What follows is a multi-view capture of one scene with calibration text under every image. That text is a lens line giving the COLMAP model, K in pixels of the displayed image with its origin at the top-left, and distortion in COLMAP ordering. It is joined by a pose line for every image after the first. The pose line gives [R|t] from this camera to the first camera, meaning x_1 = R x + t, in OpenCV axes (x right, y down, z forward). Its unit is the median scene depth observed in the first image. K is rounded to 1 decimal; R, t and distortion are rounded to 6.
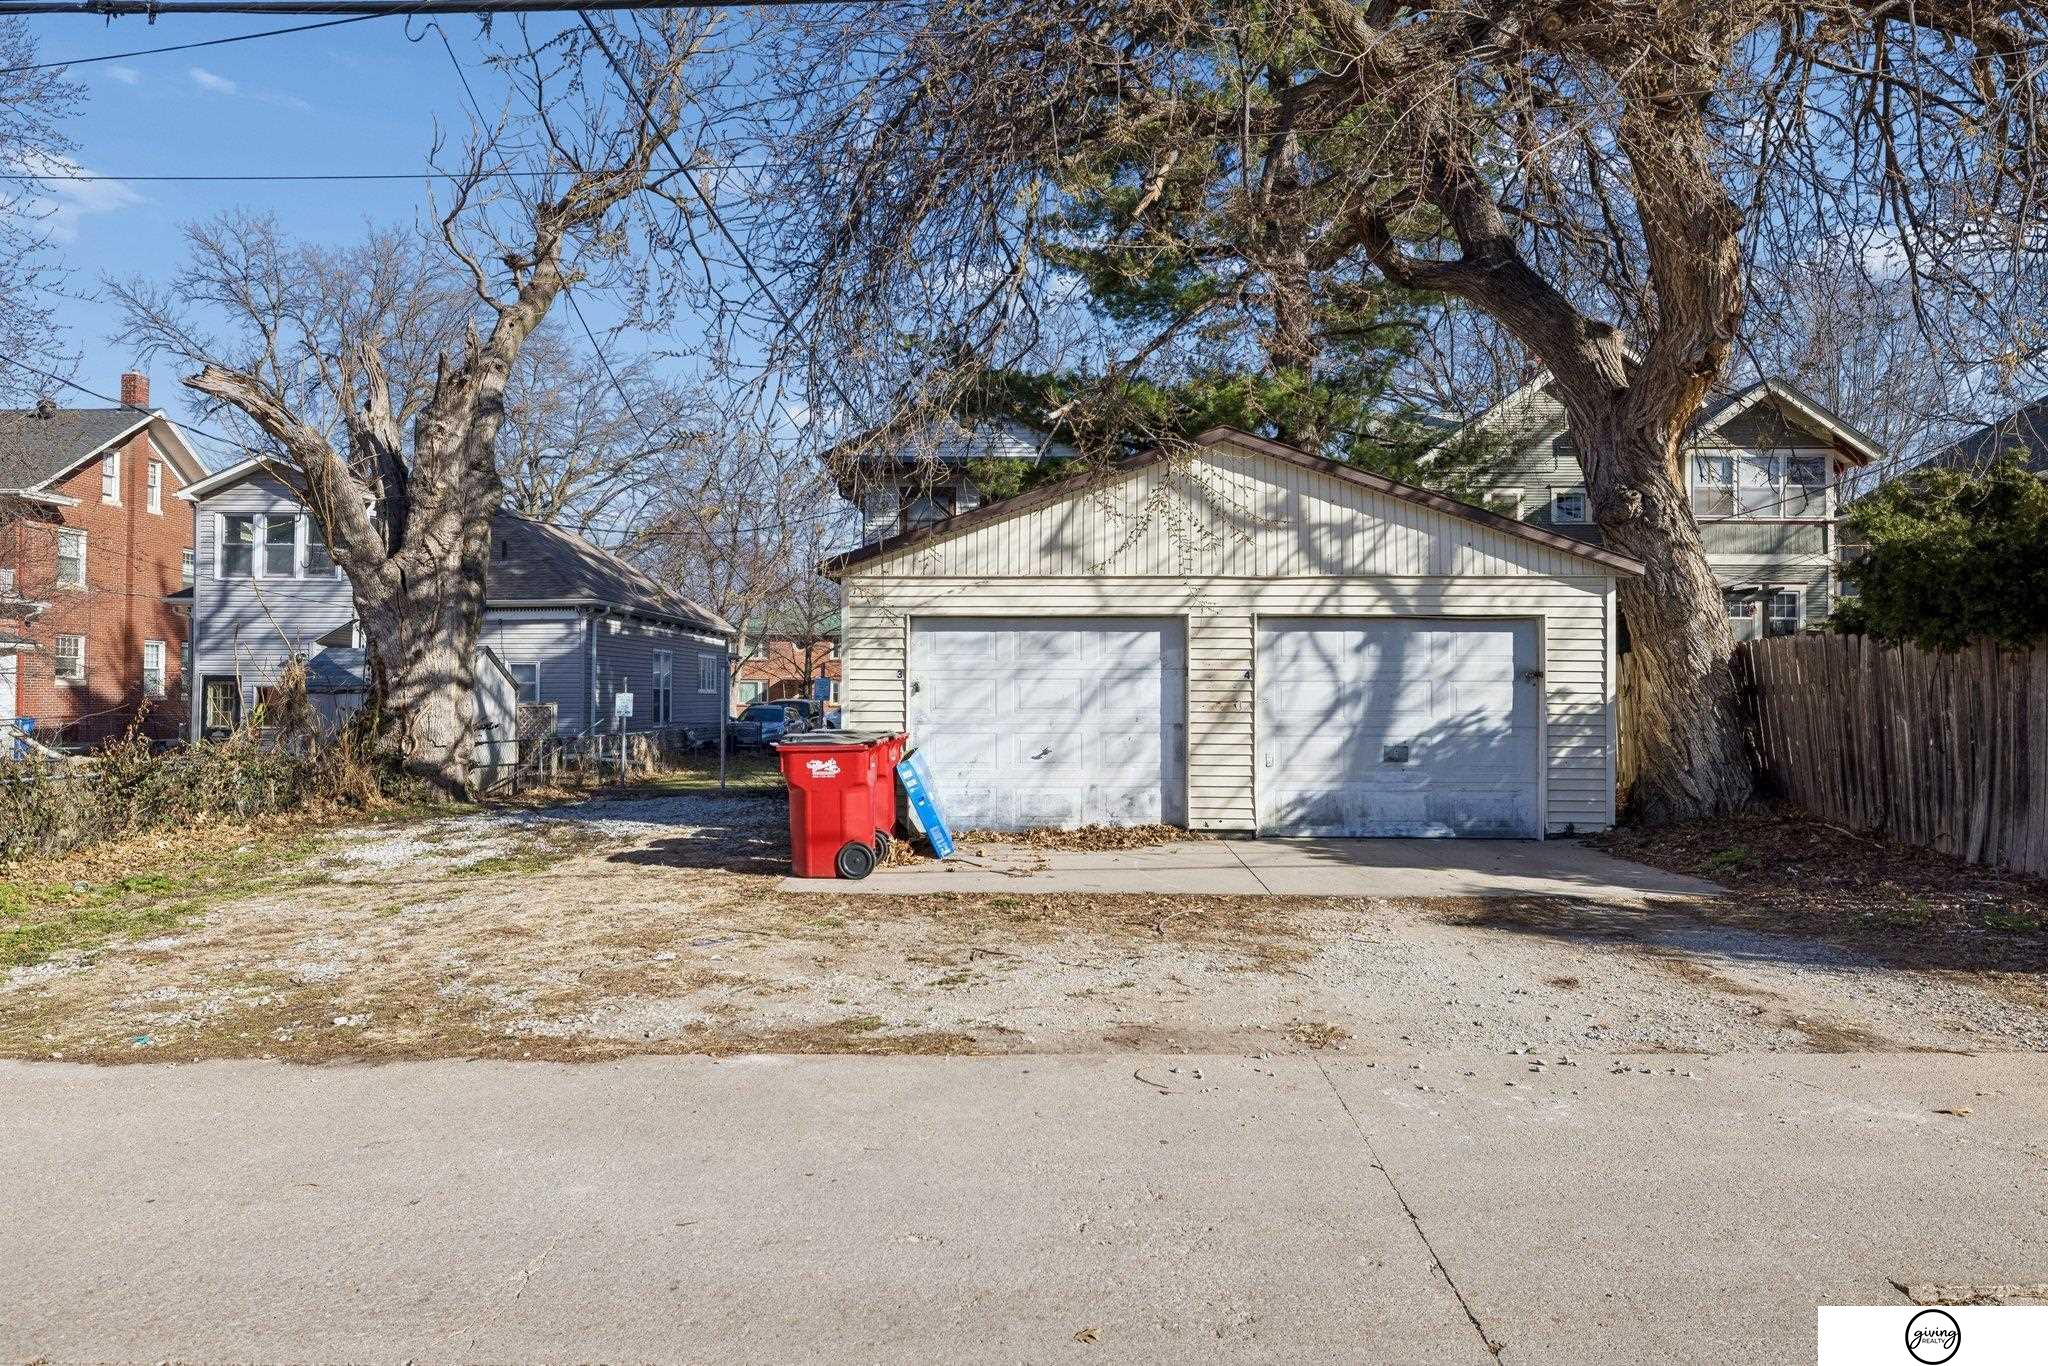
lens RADIAL K [[1253.4, 0, 1024.1], [0, 1253.4, 687.1], [0, 0, 1]] dist [-0.001260, 0.000531]
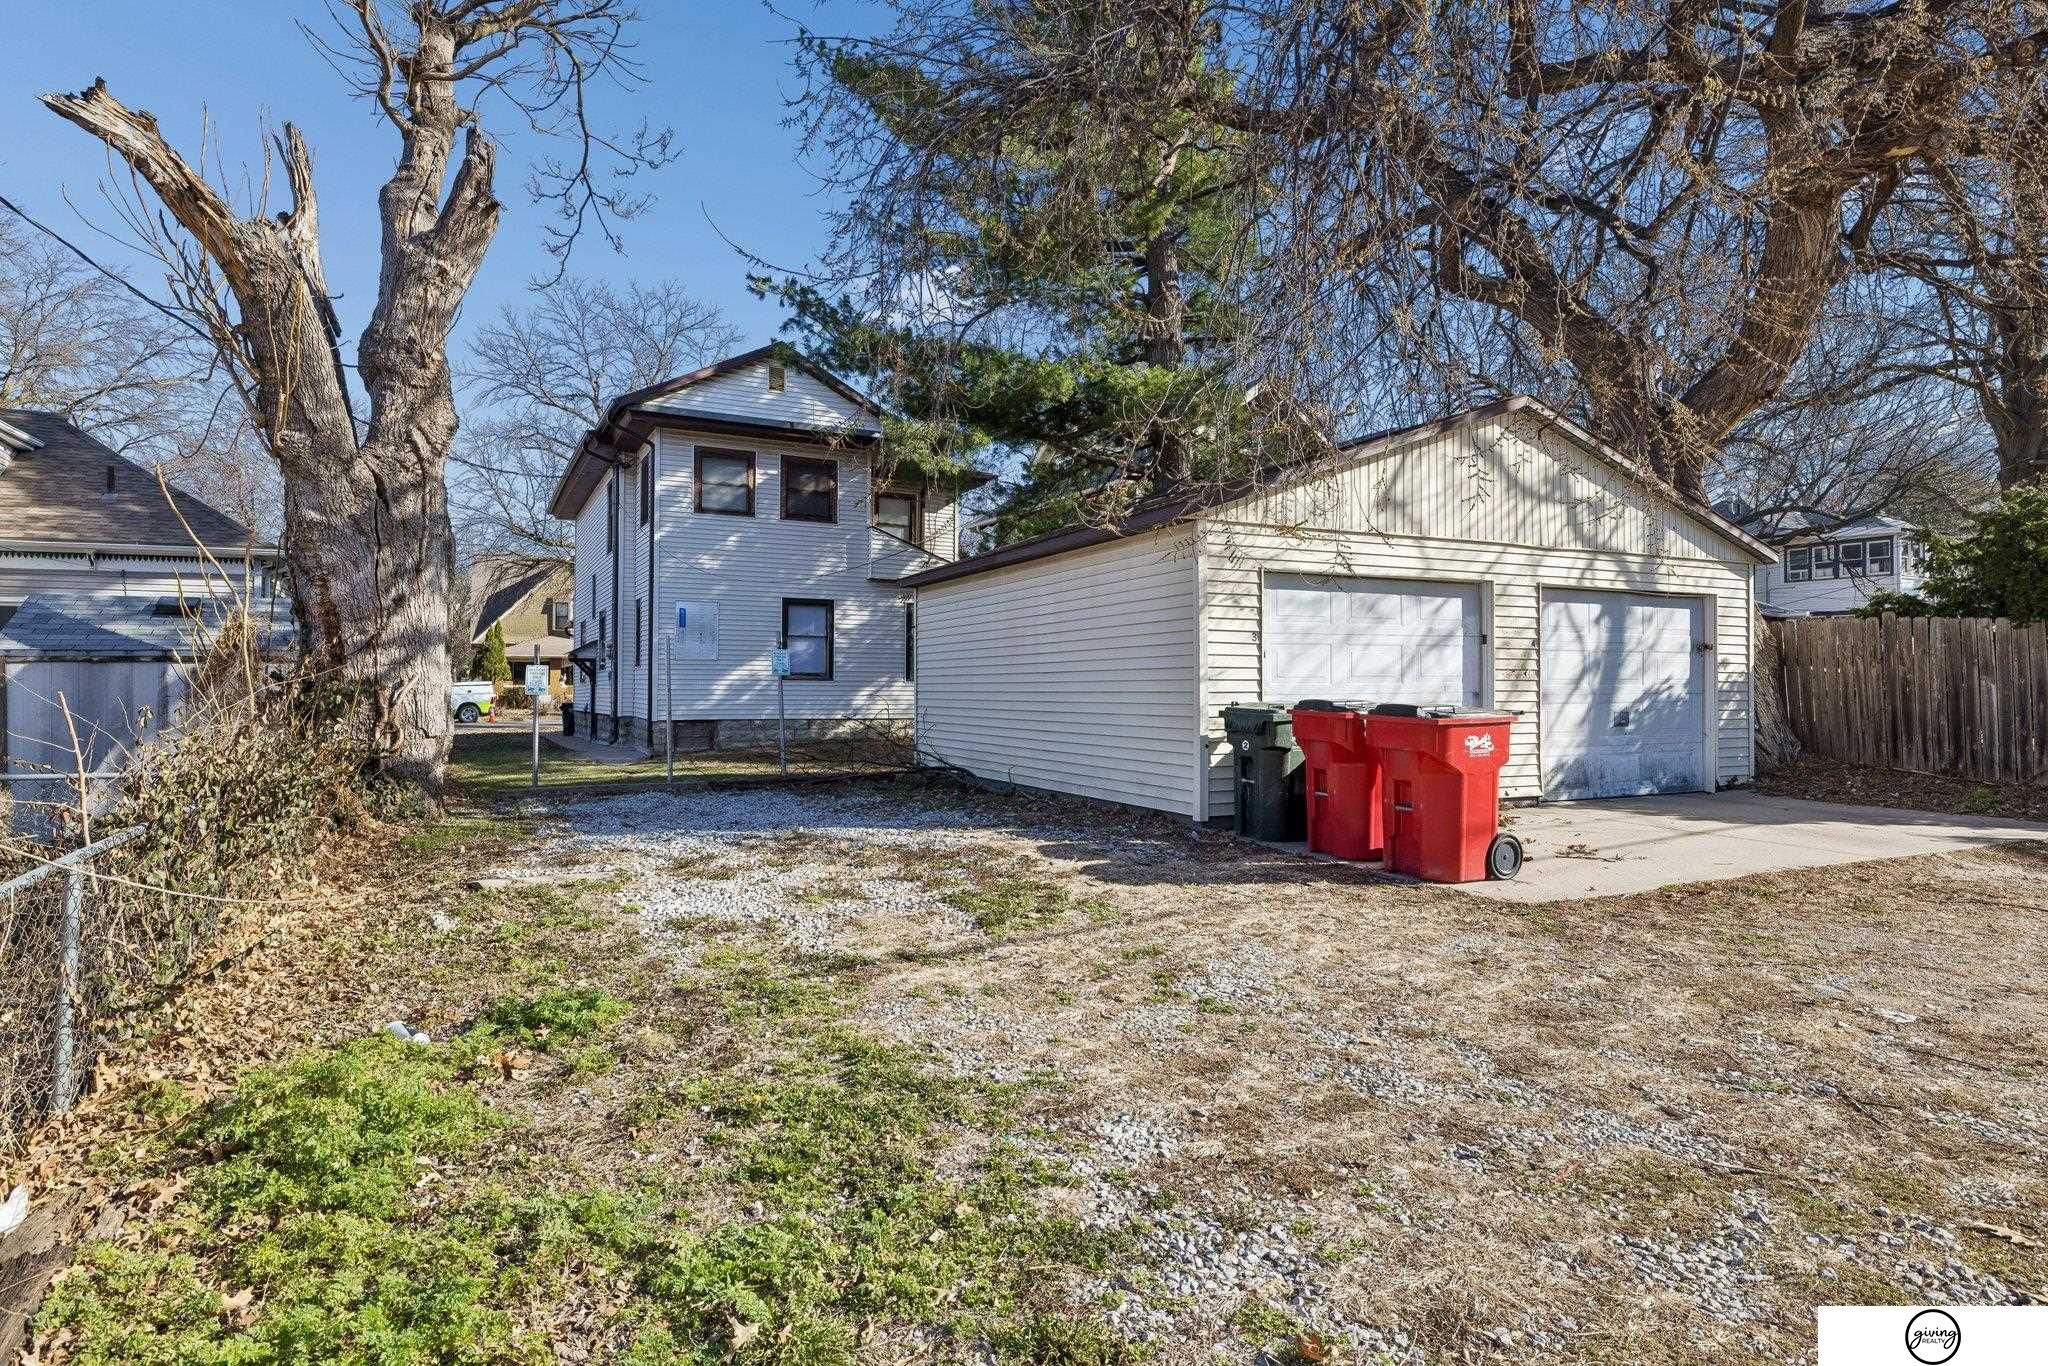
lens RADIAL K [[1094.5, 0, 1027.4], [0, 1094.5, 671.3], [0, 0, 1]] dist [0.000565, -0.000431]
pose [[0.880909, 0.003381, 0.473275, -0.596838], [-0.002458, 0.999994, -0.002568, 0.015981], [-0.473280, 0.001099, 0.880911, 0.413141]]
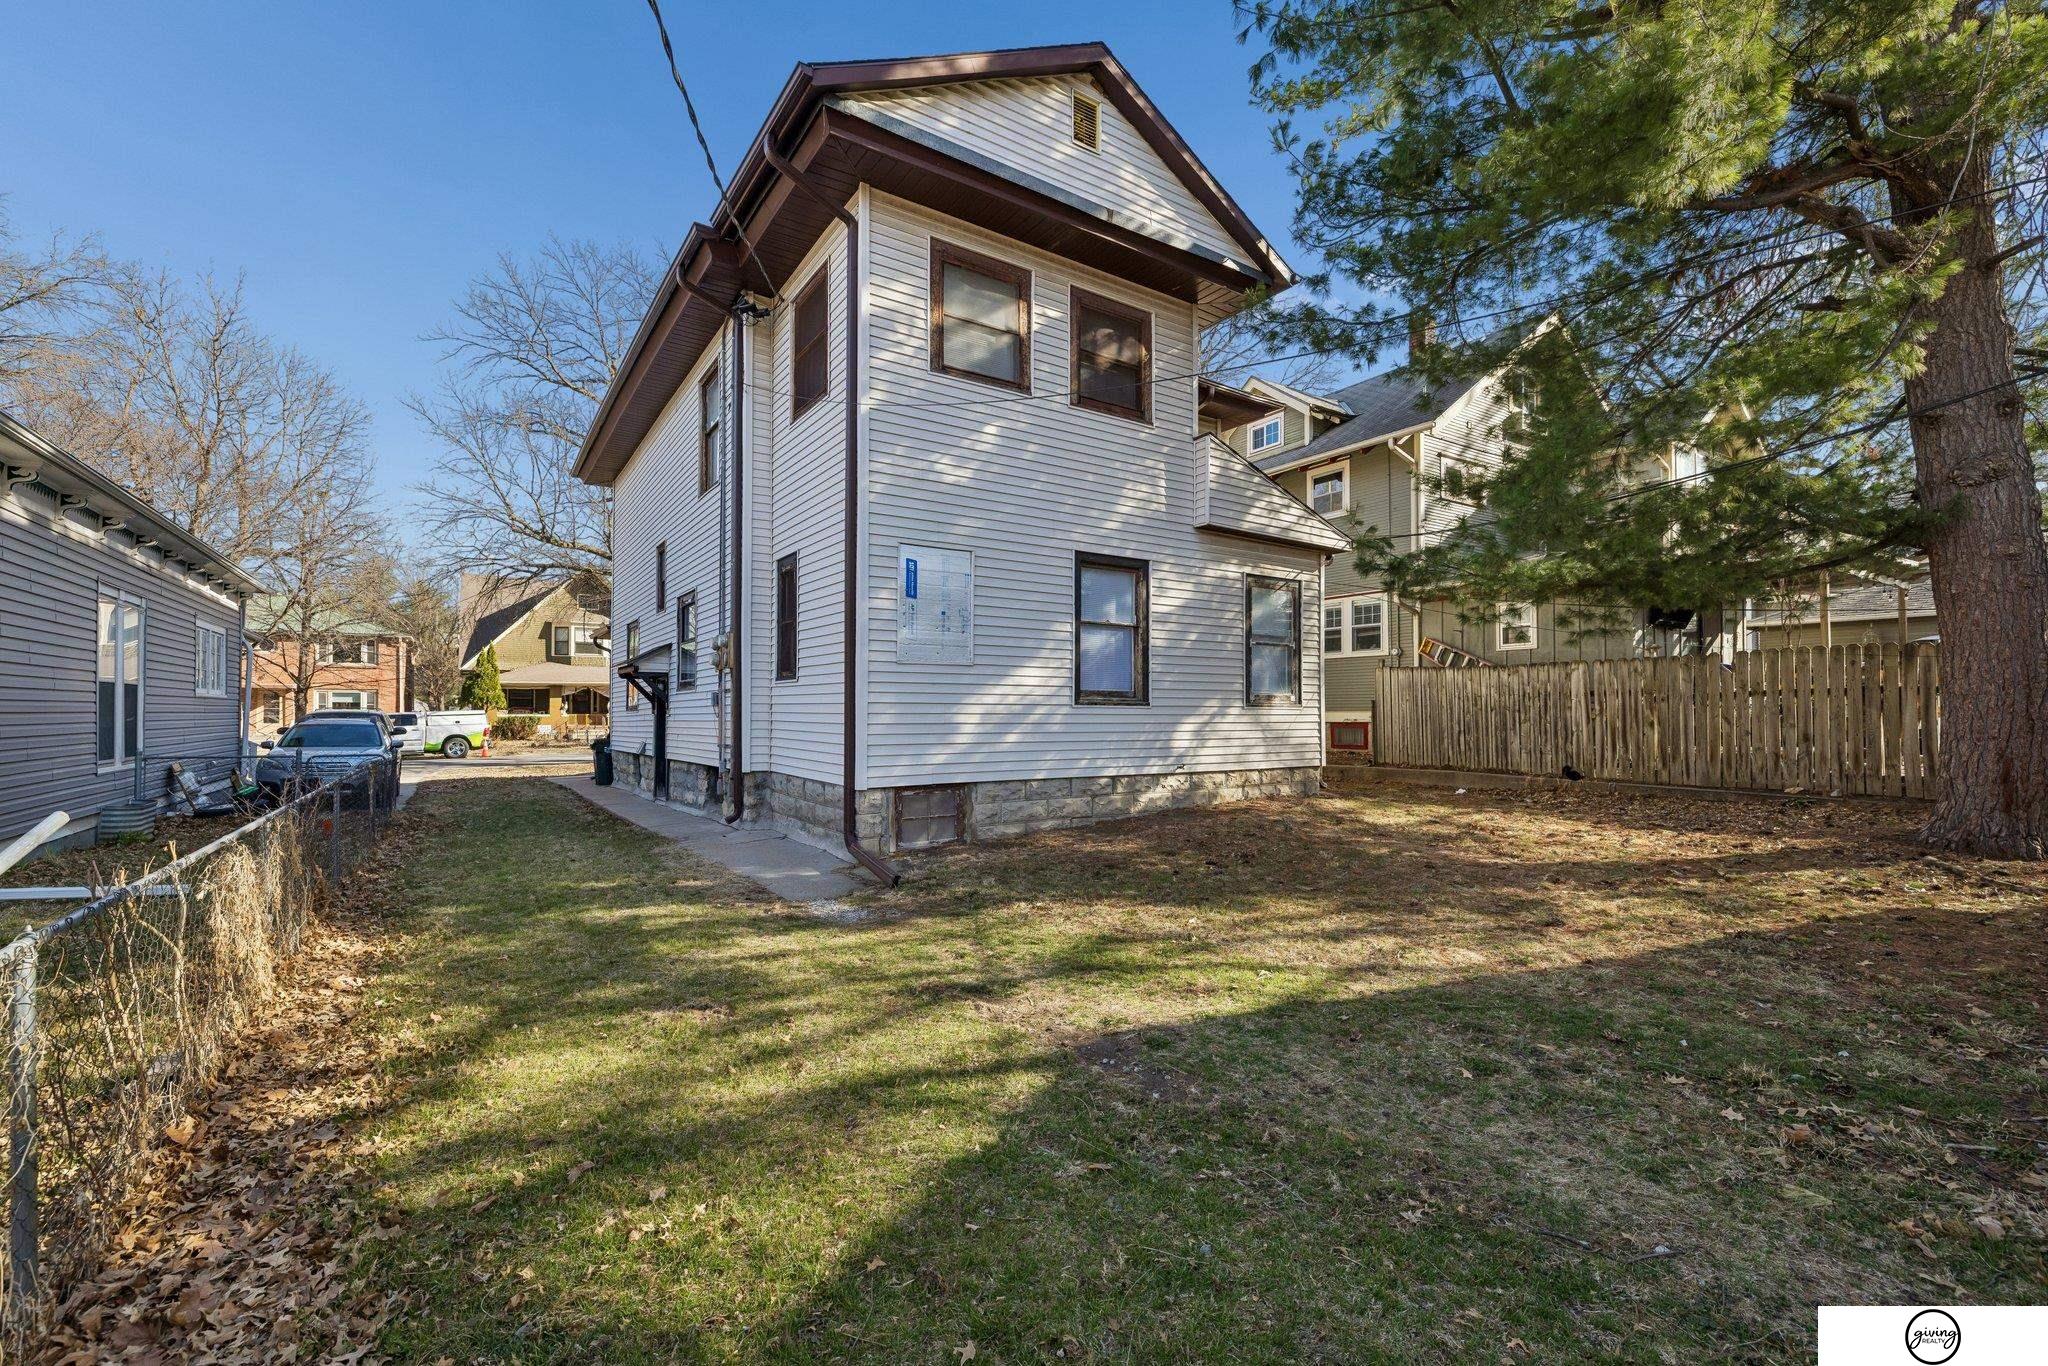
lens RADIAL K [[878.6, 0, 1018.8], [0, 878.6, 694.0], [0, 0, 1]] dist [0.001972, 0.000114]
pose [[0.831749, 0.005354, 0.555127, -0.567030], [0.000523, 0.999945, -0.010429, 0.026039], [-0.555152, 0.008965, 0.831700, 1.610864]]
